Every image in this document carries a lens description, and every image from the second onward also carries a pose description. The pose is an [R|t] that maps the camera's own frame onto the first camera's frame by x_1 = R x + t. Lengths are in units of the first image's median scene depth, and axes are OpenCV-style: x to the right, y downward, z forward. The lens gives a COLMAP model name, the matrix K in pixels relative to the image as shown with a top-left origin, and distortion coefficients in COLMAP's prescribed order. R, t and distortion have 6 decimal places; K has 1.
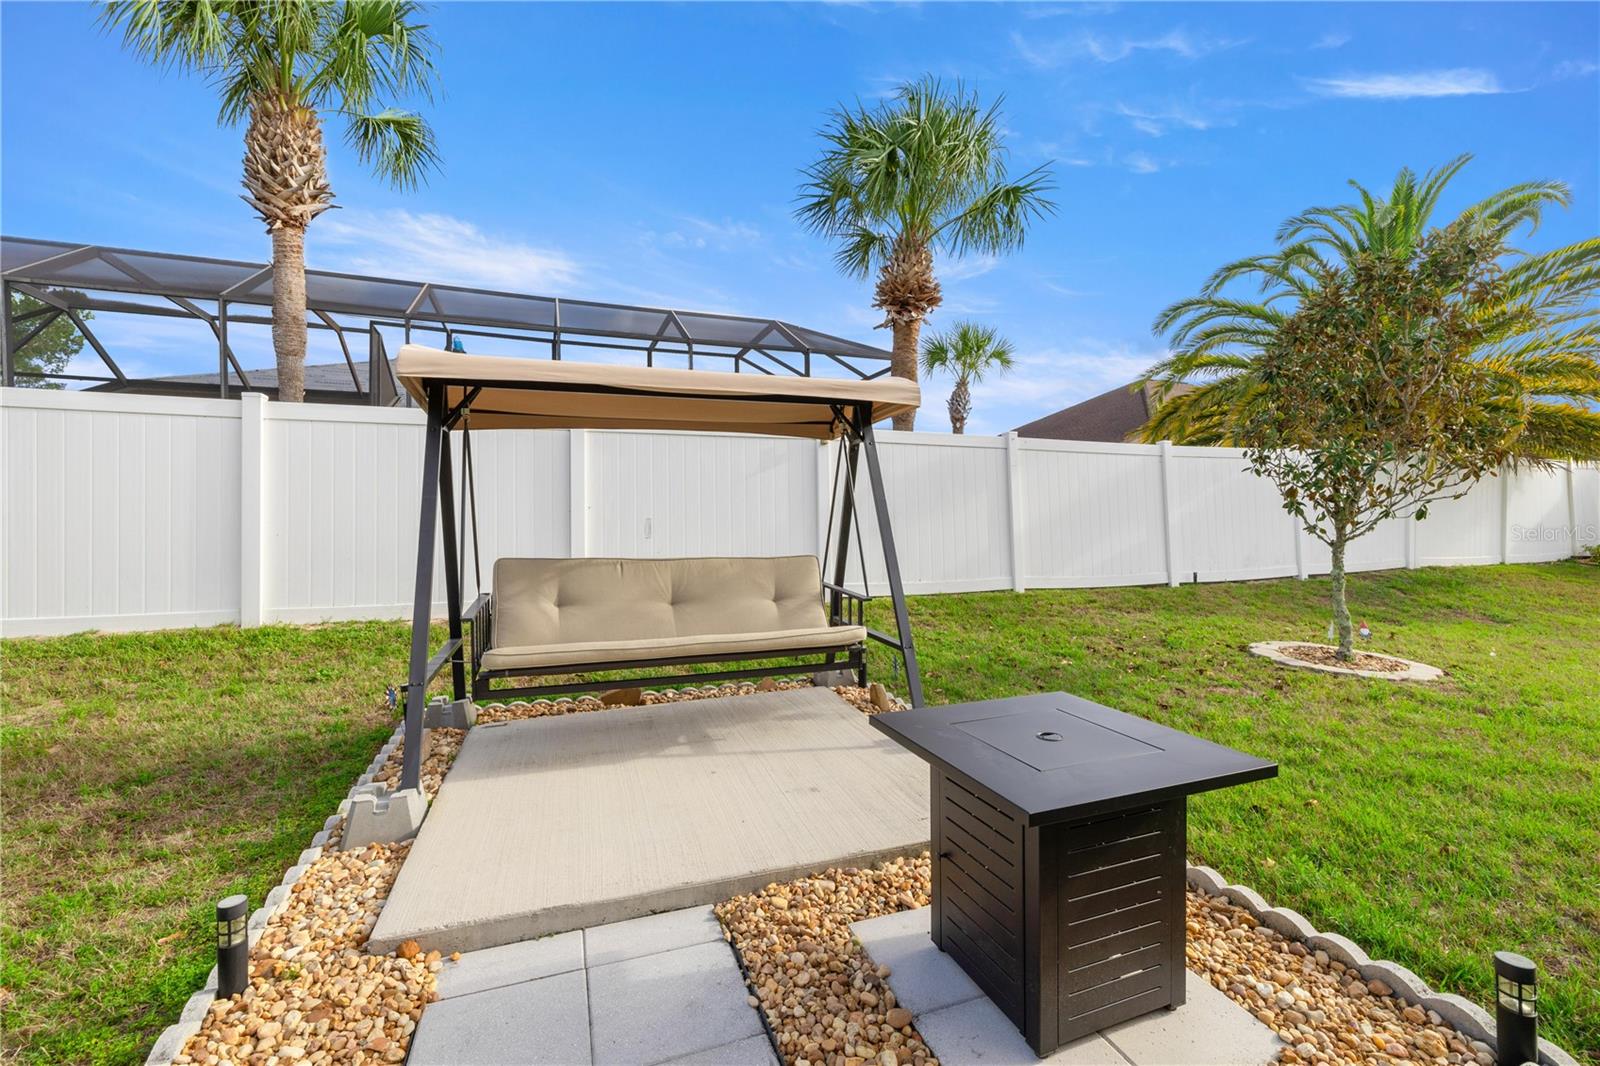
lens RADIAL K [[700.3, 0, 791.5], [0, 700.3, 534.8], [0, 0, 1]] dist [0.000461, -0.000011]
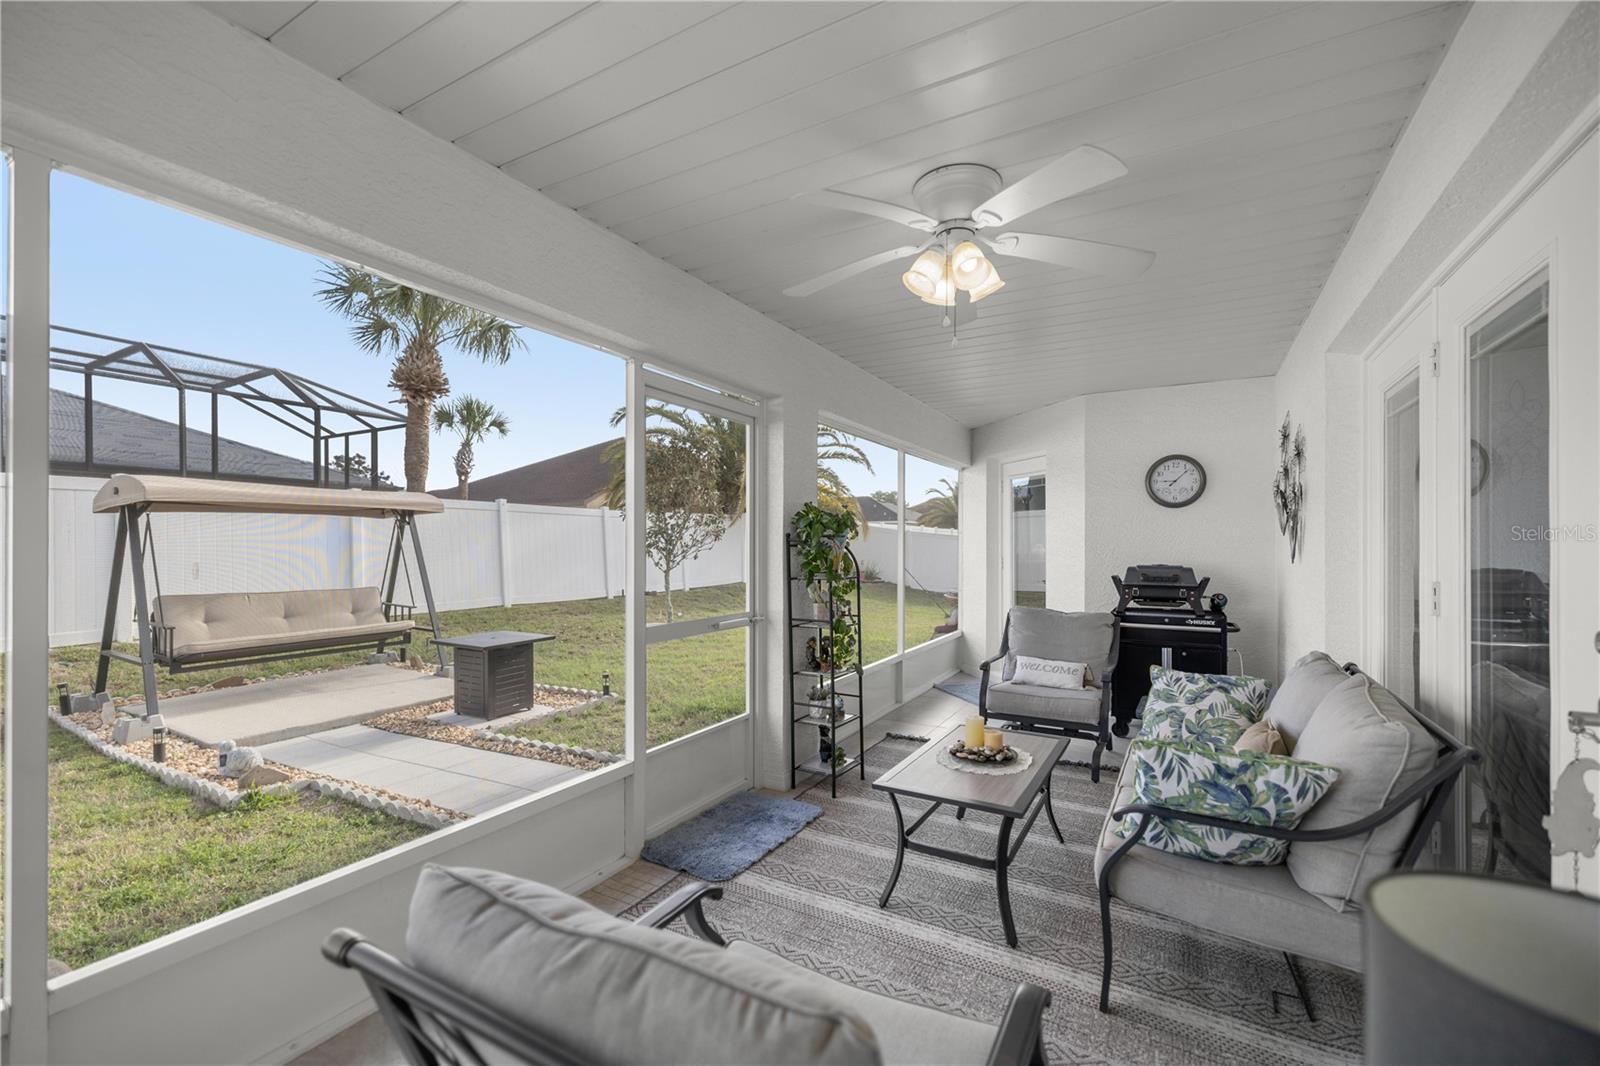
lens RADIAL K [[700.3, 0, 797.2], [0, 700.3, 546.4], [0, 0, 1]] dist [0.000461, -0.000011]
pose [[0.778771, 0.001000, 0.627307, -0.105493], [0.011859, 0.999797, -0.016315, -0.012348], [-0.627196, 0.020145, 0.778601, -0.444696]]
